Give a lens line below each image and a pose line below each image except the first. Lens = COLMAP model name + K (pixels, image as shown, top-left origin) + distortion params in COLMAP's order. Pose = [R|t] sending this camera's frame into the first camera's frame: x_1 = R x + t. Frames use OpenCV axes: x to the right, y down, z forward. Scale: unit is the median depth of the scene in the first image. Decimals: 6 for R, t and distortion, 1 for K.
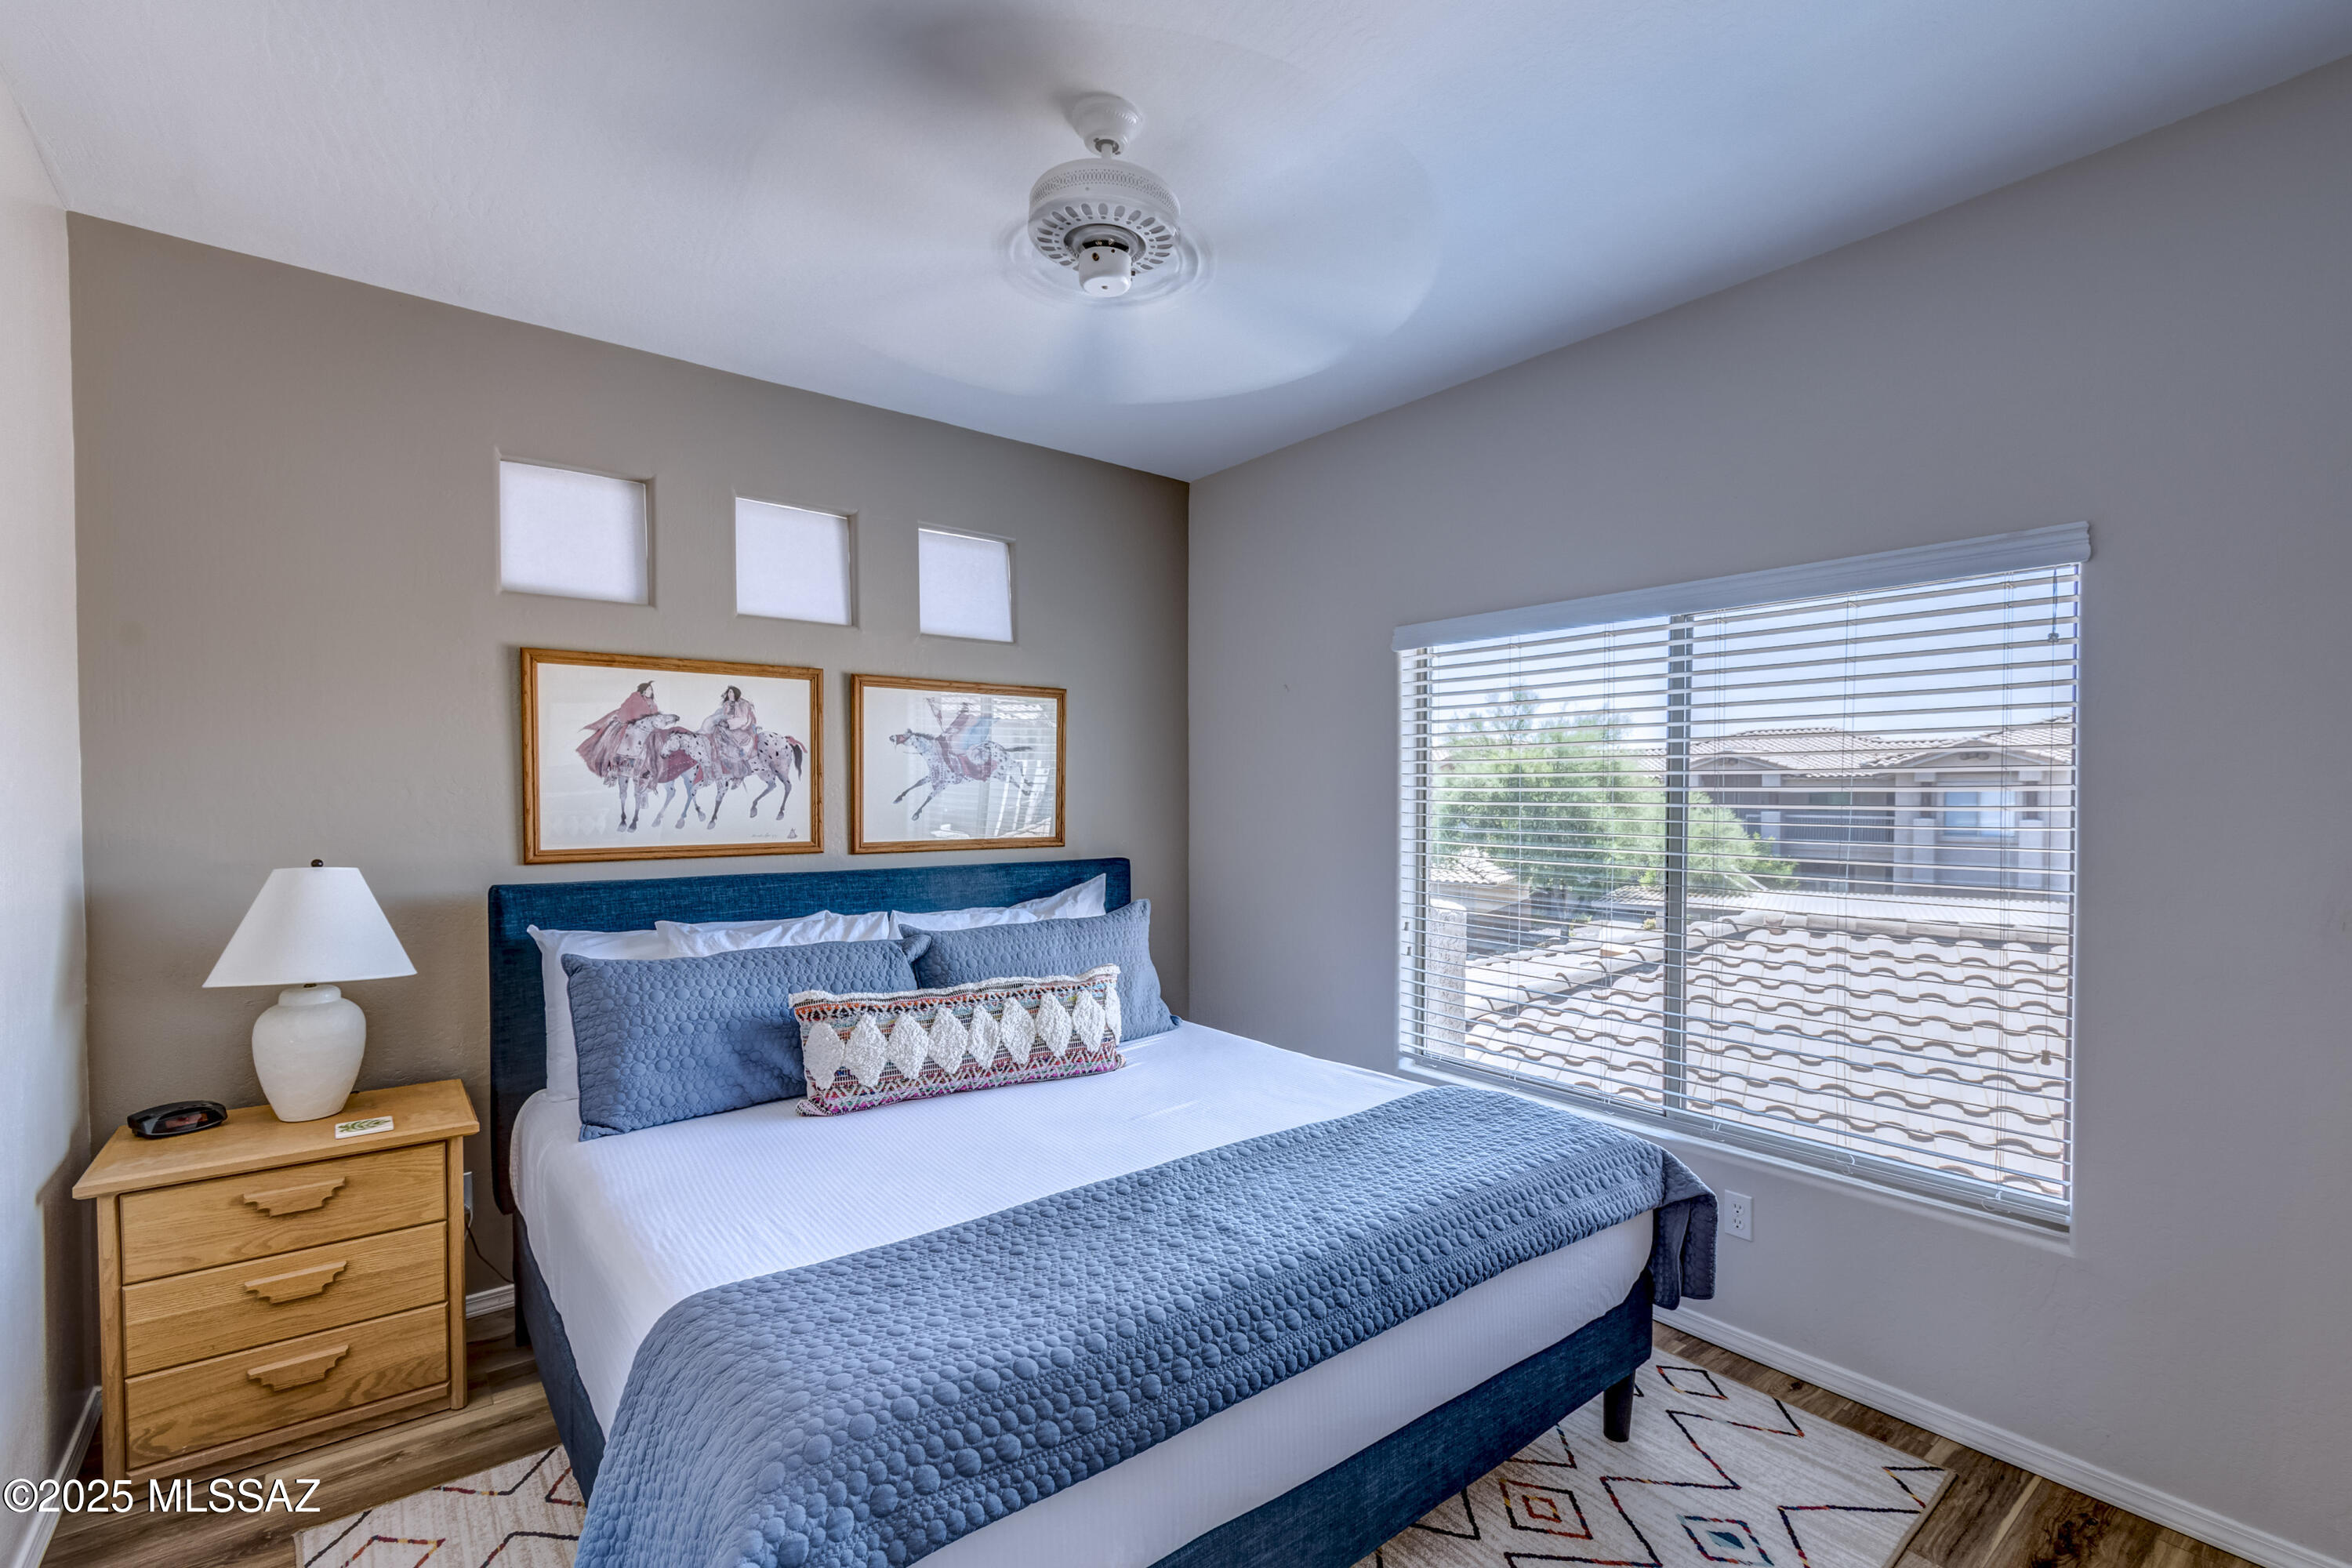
lens RADIAL K [[1049.7, 0, 1199.7], [0, 1049.7, 810.9], [0, 0, 1]] dist [0.007095, -0.003395]
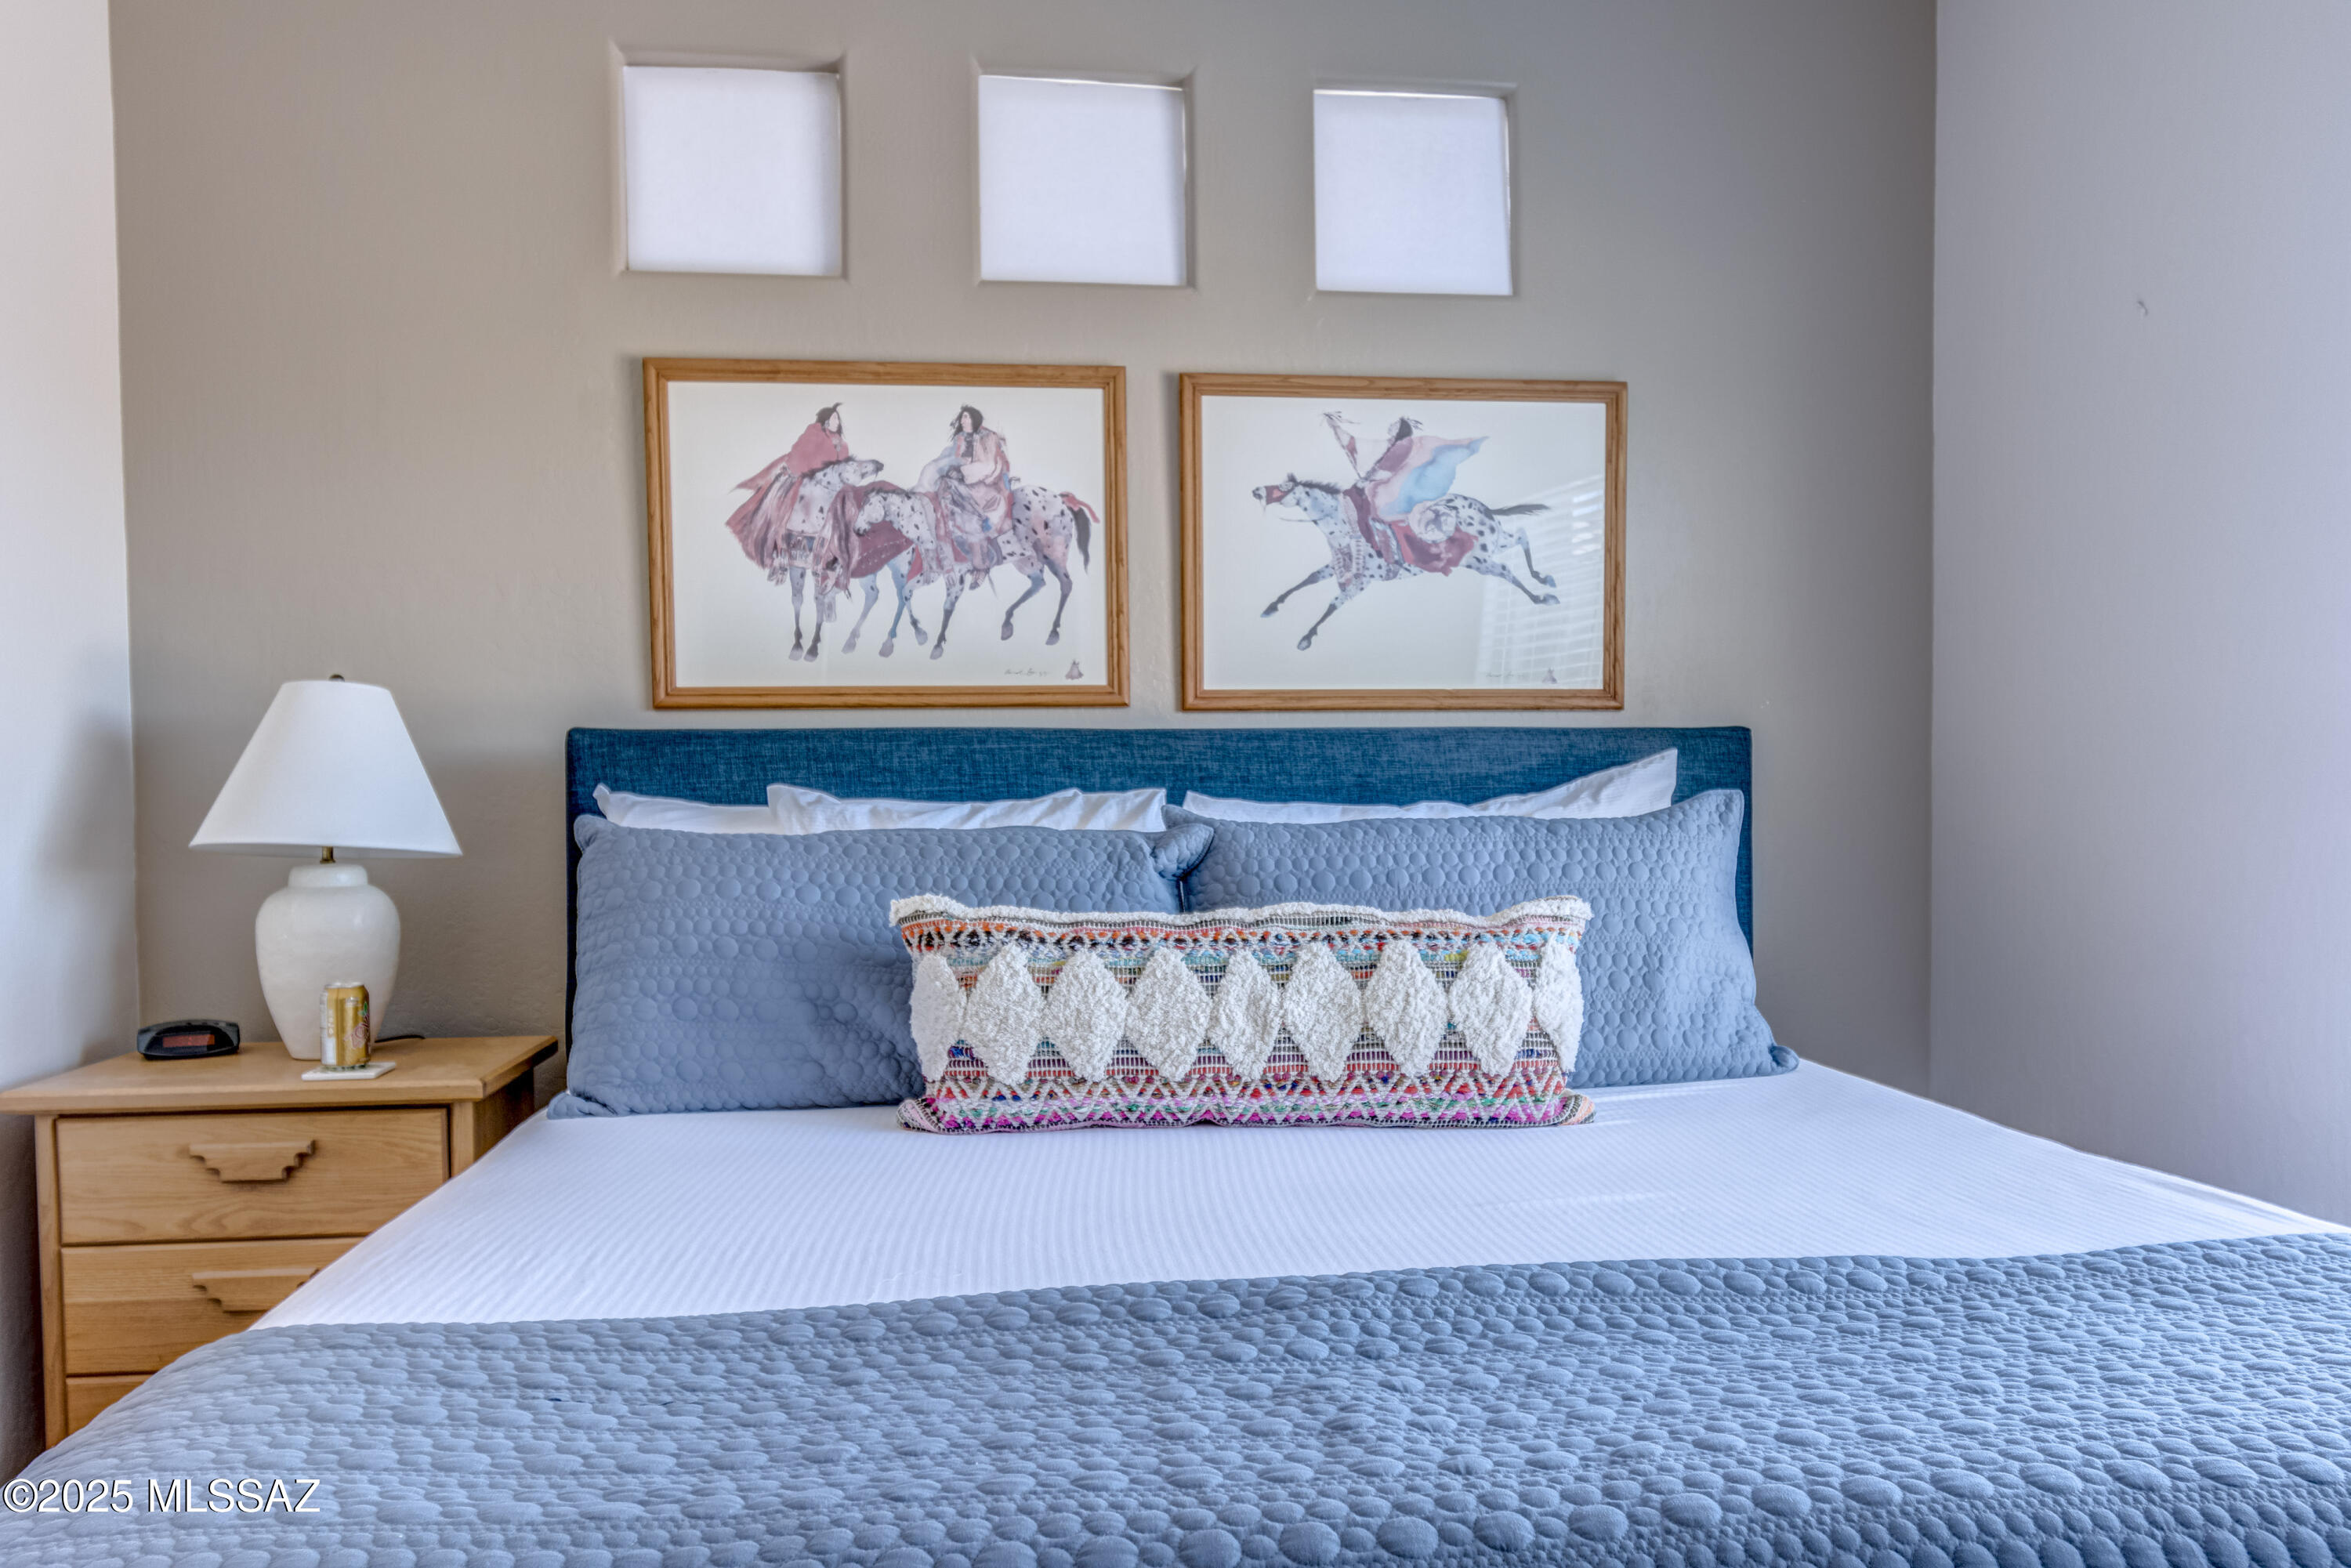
lens RADIAL K [[1767.4, 0, 1185.6], [0, 1767.4, 838.7], [0, 0, 1]] dist [0.009697, -0.006870]
pose [[0.850032, 0.008099, -0.526669, 0.171708], [-0.000909, 0.999903, 0.013909, 0.108877], [0.526730, -0.011345, 0.849957, 0.264739]]
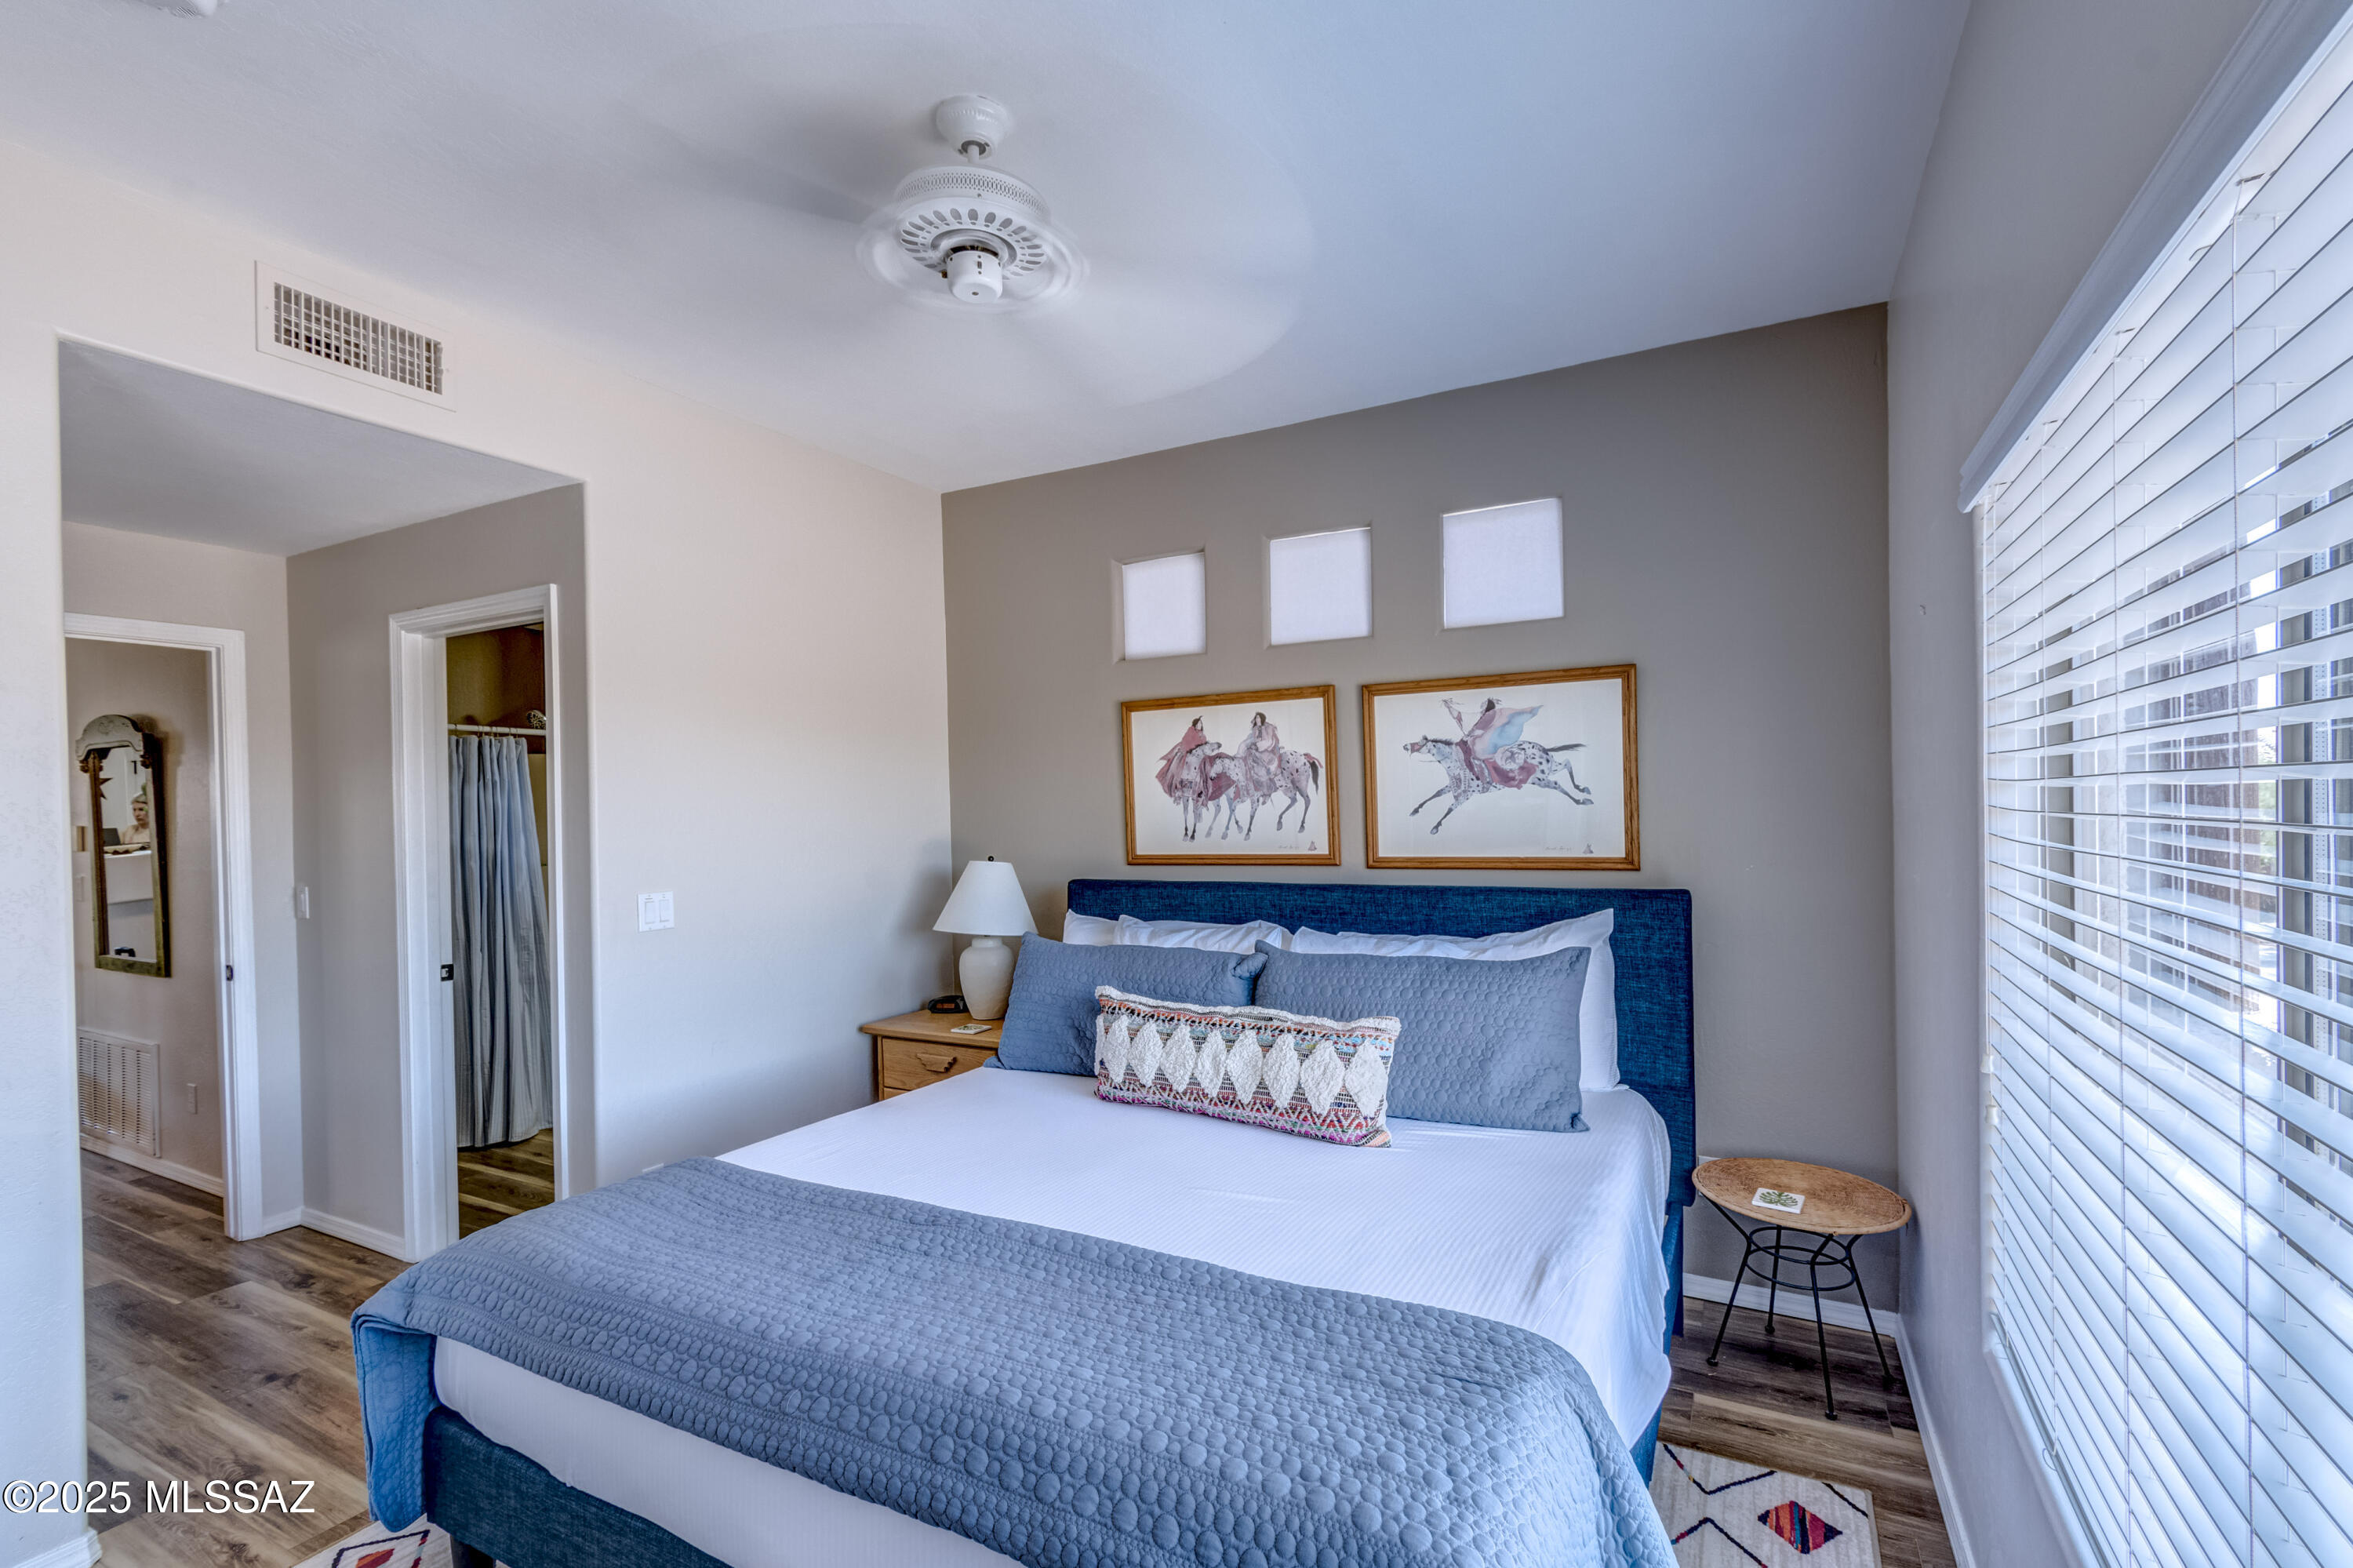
lens RADIAL K [[1050.2, 0, 1194.9], [0, 1050.2, 811.5], [0, 0, 1]] dist [0.007095, -0.003395]
pose [[0.391265, -0.007228, -0.920250, 0.590582], [0.004597, 0.999972, -0.005900, -0.007927], [0.920266, -0.001922, 0.391288, 0.538769]]
